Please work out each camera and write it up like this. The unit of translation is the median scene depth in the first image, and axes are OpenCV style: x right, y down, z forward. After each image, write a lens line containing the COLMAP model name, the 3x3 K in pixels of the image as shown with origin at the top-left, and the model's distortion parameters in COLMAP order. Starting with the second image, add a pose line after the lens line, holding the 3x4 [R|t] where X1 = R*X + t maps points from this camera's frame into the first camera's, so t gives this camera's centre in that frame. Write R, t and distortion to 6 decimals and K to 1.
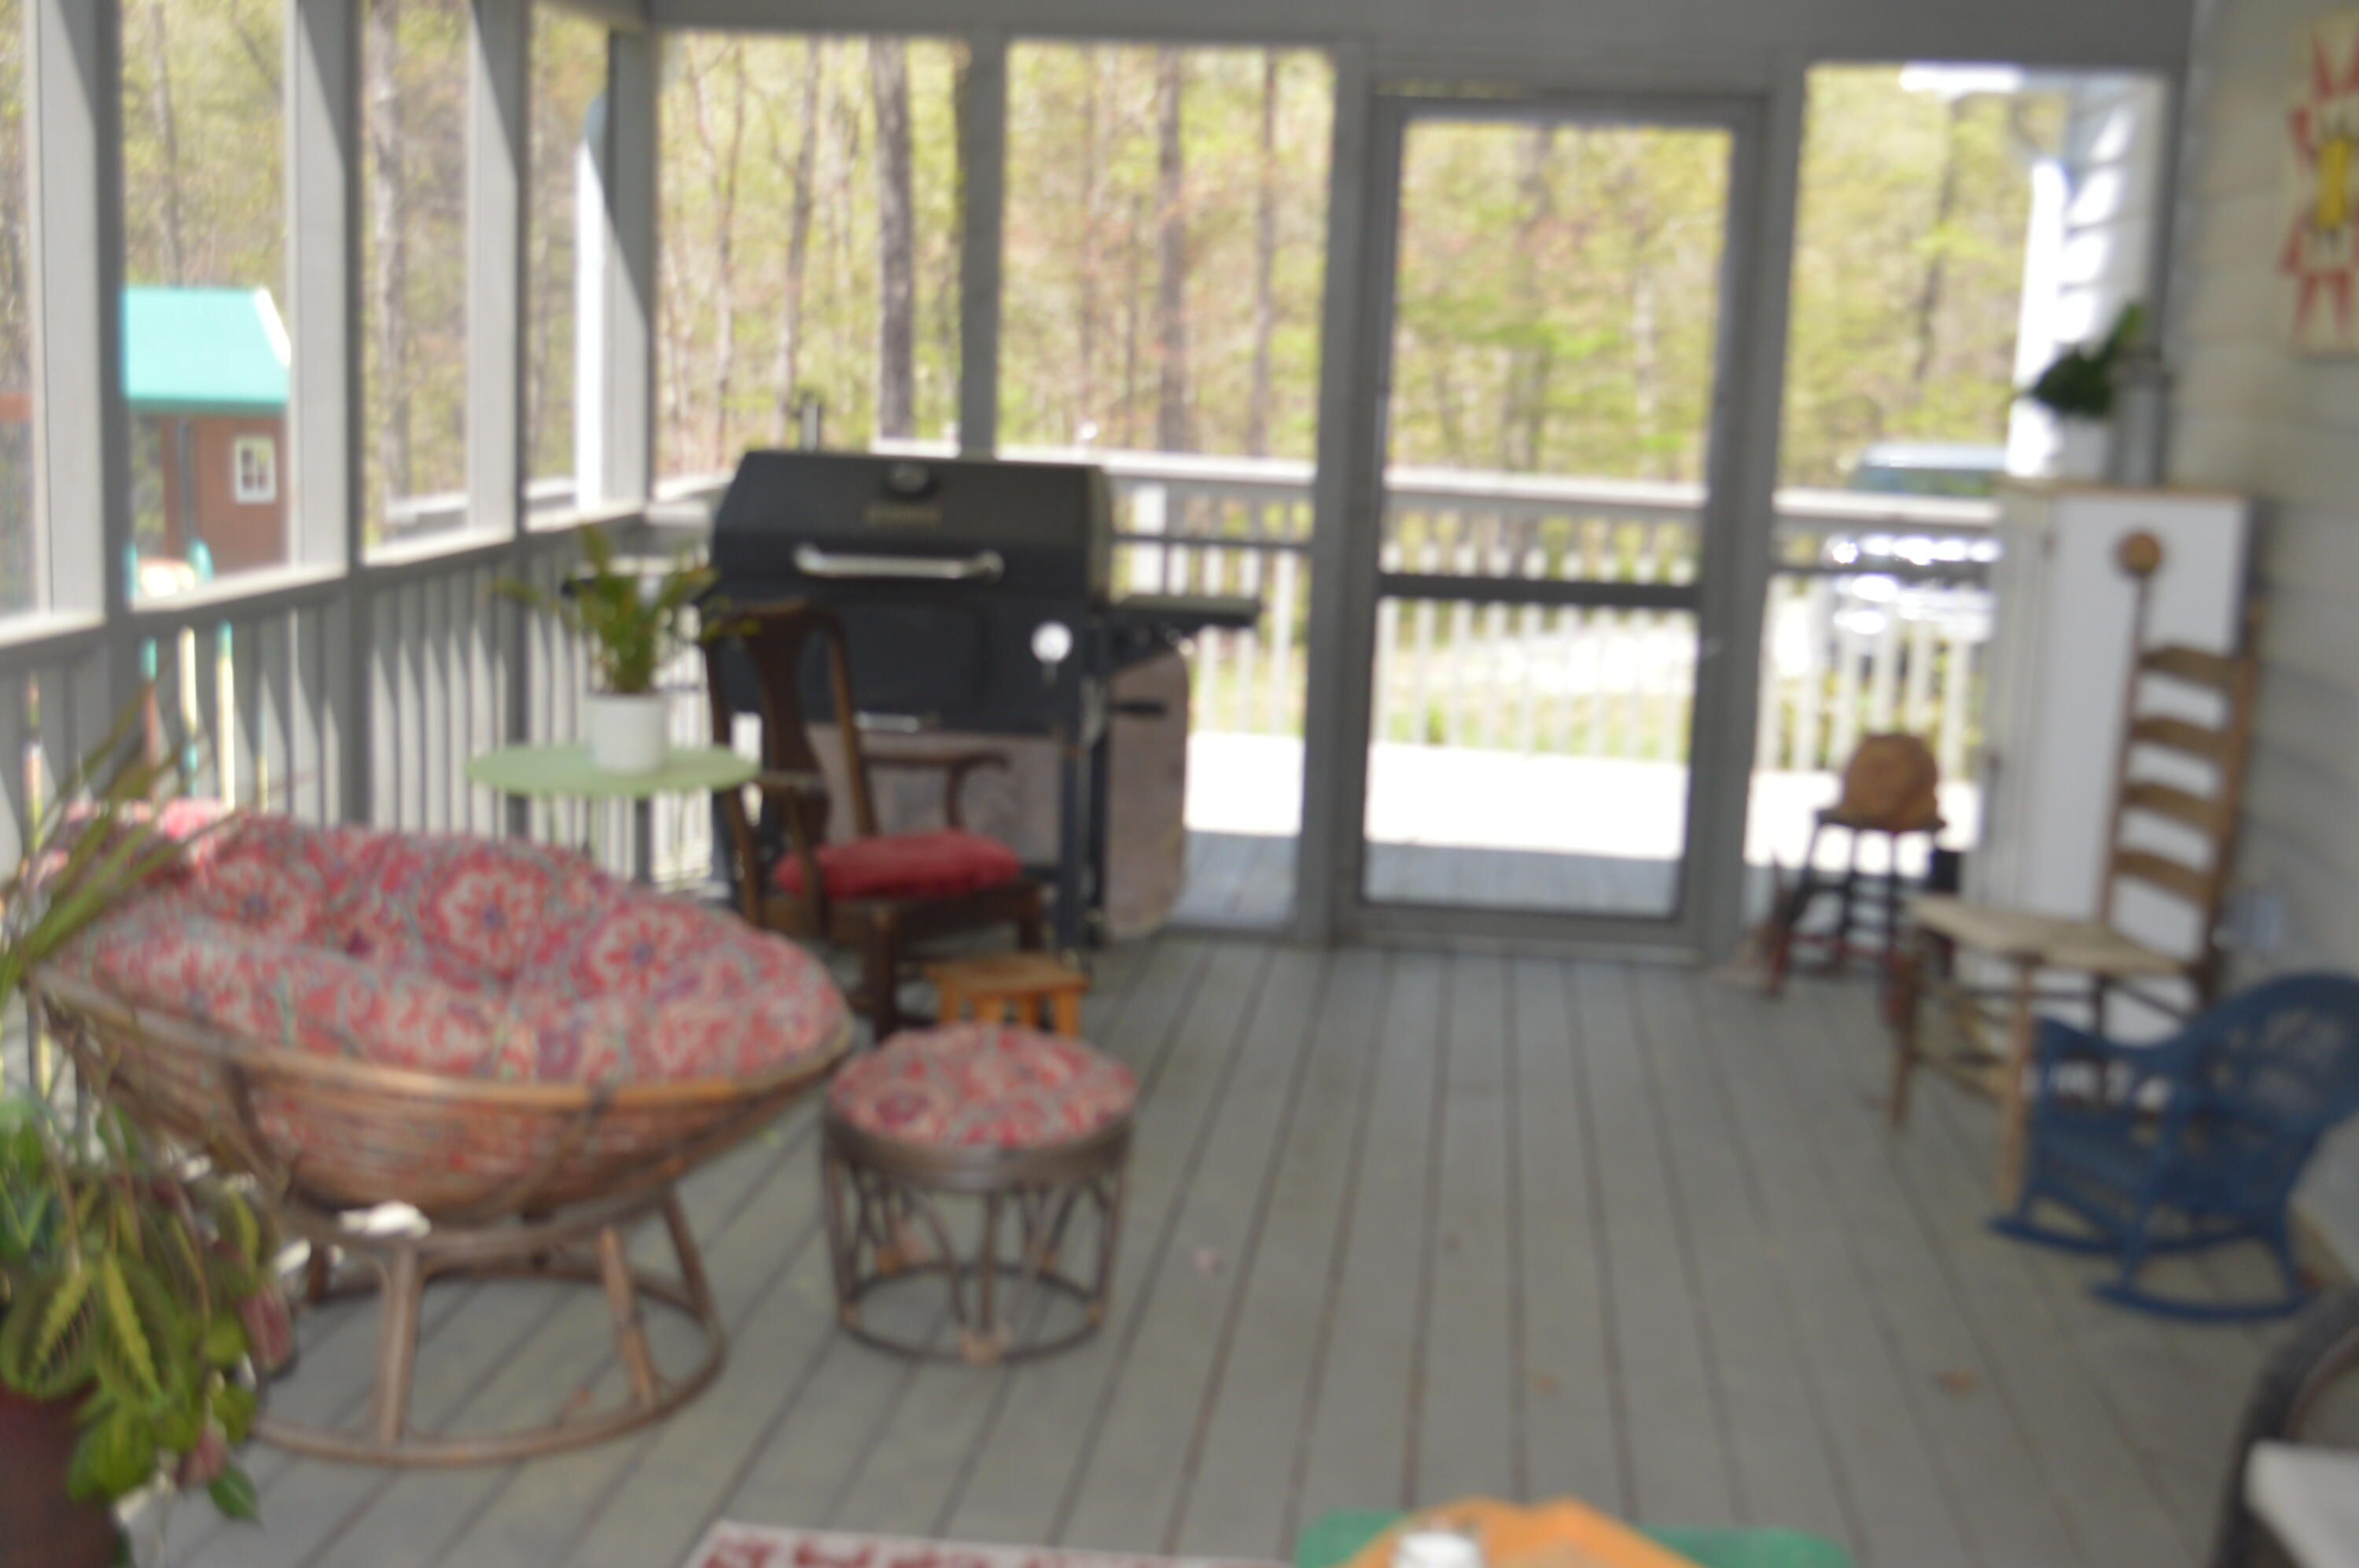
lens RADIAL K [[2720.3, 0, 1179.5], [0, 2720.3, 784.0], [0, 0, 1]] dist [0.001528, -0.000668]
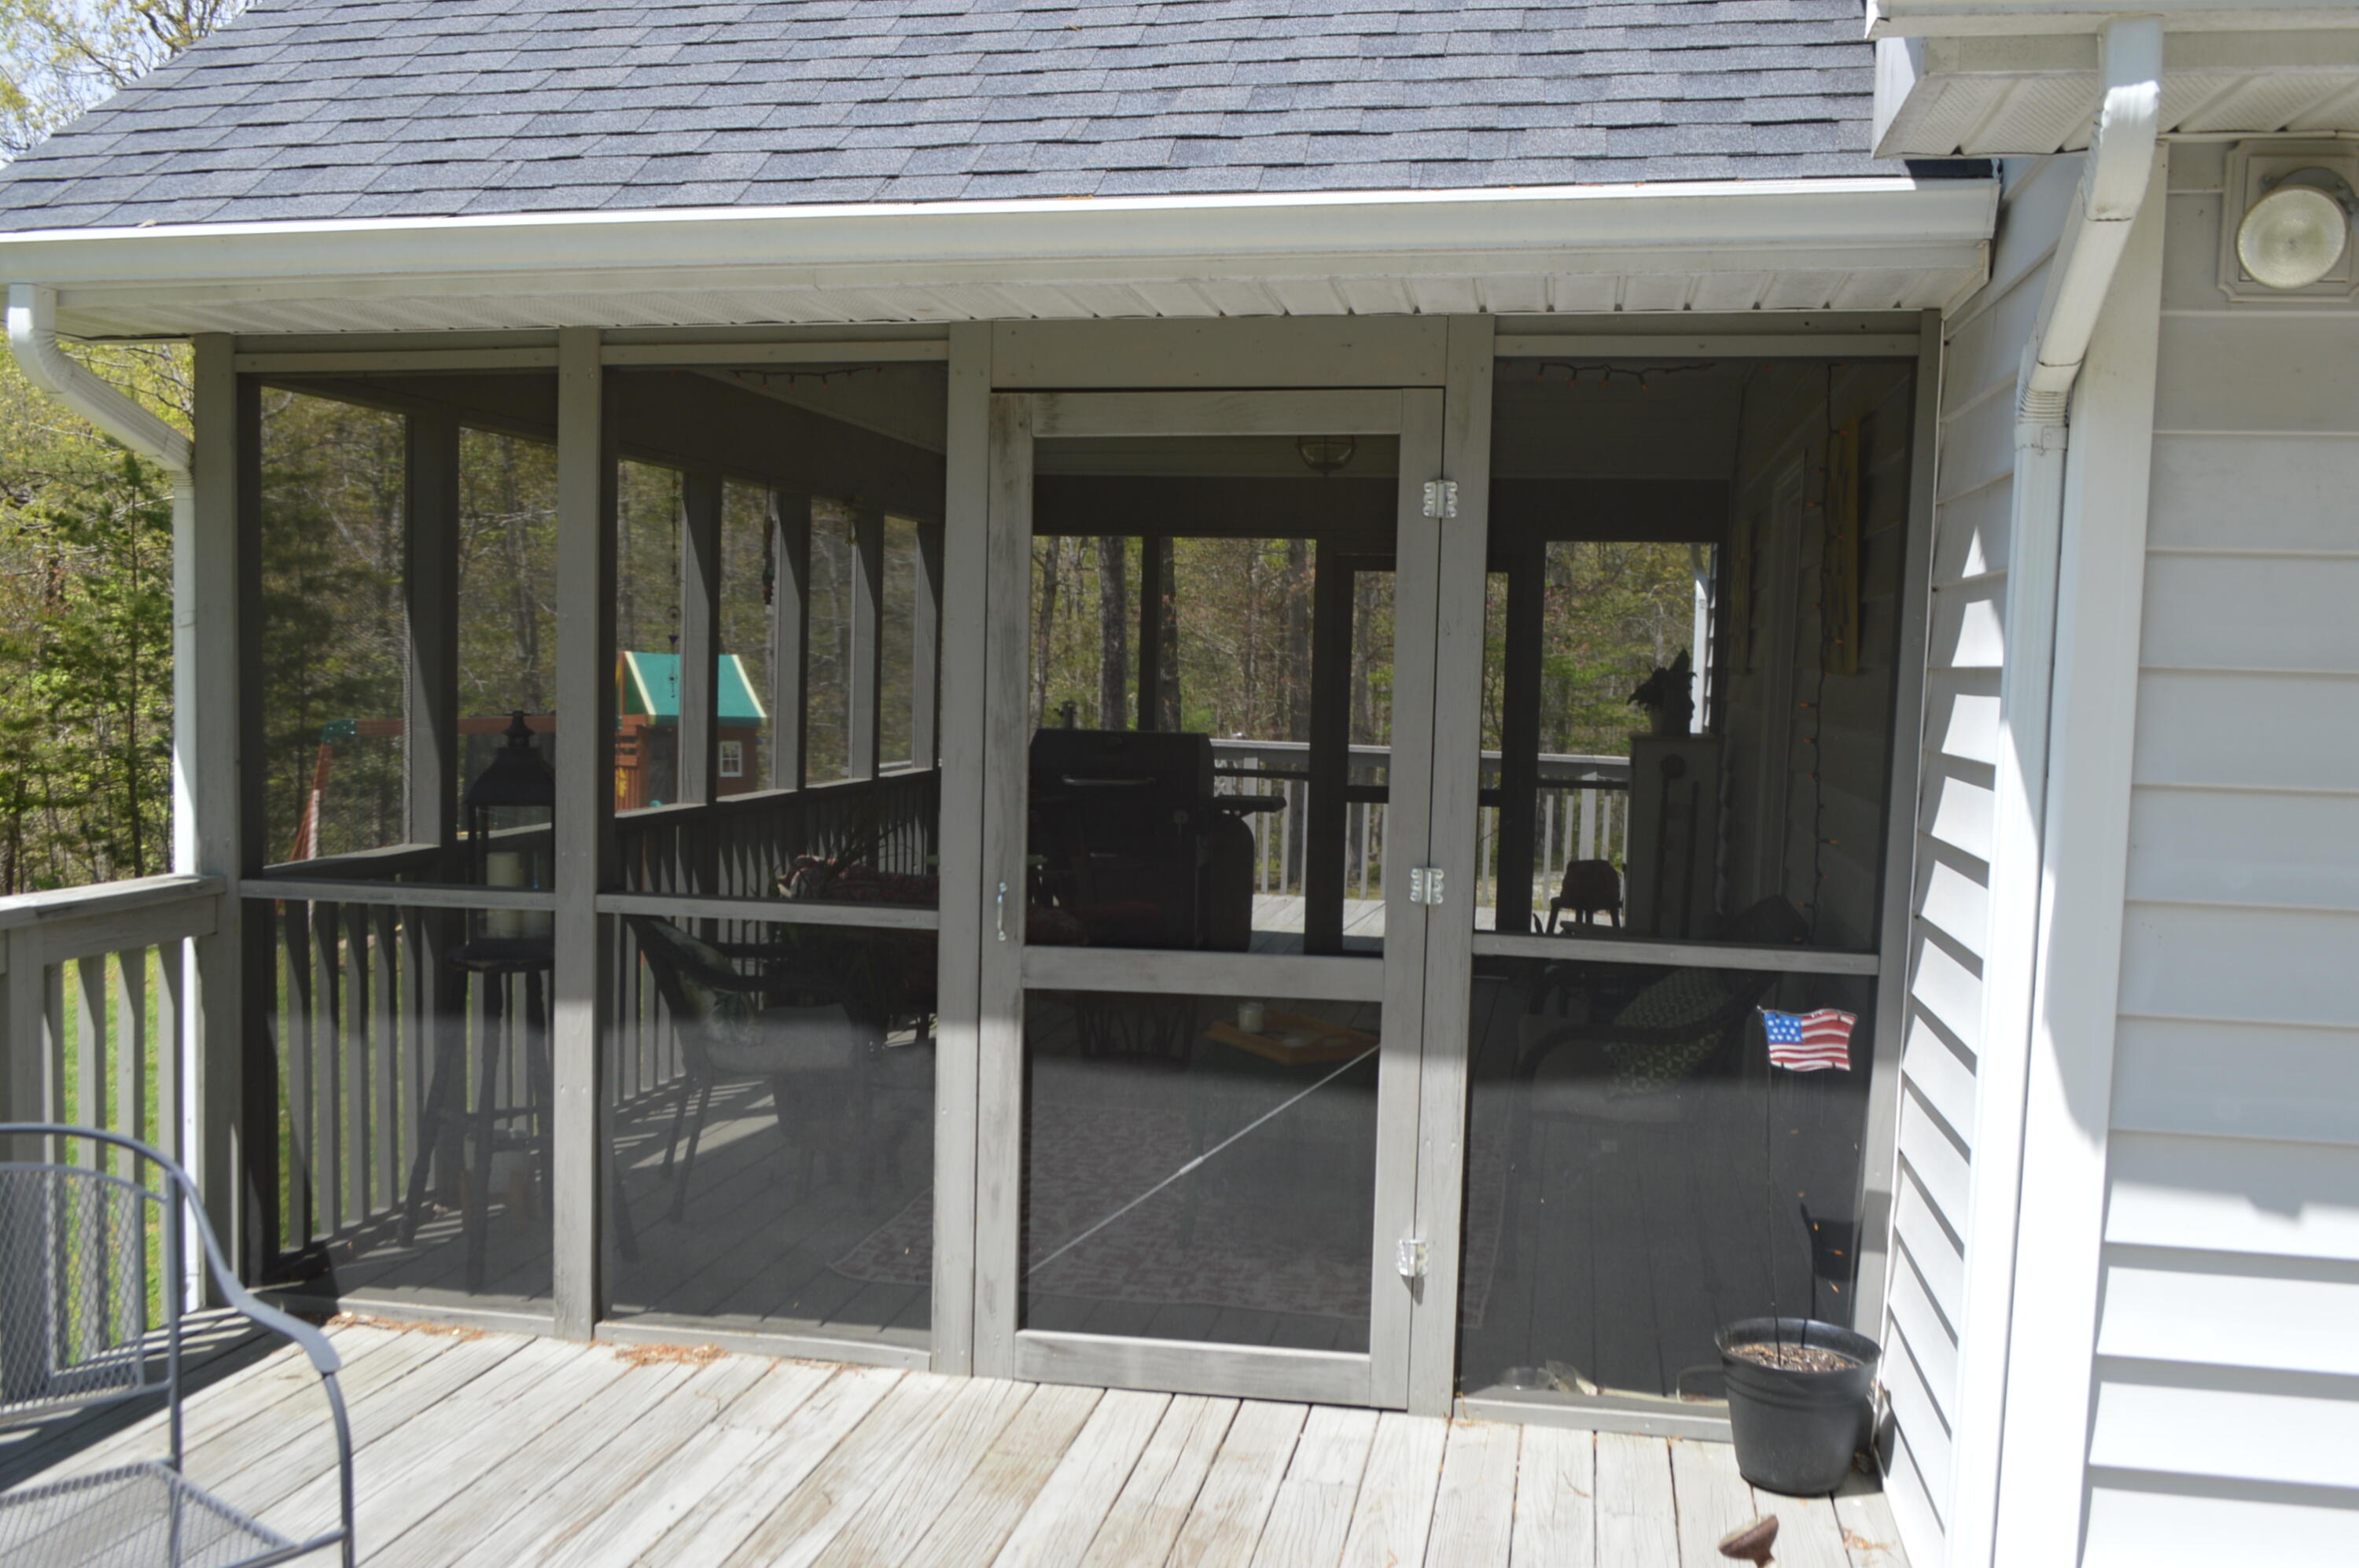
lens RADIAL K [[2026.2, 0, 1179.5], [0, 2026.2, 784.0], [0, 0, 1]] dist [-0.000058, -0.000032]
pose [[0.997518, -0.003631, -0.070321, 0.013935], [-0.004005, 0.994128, -0.108137, 0.020231], [0.070301, 0.108150, 0.991646, -0.126834]]
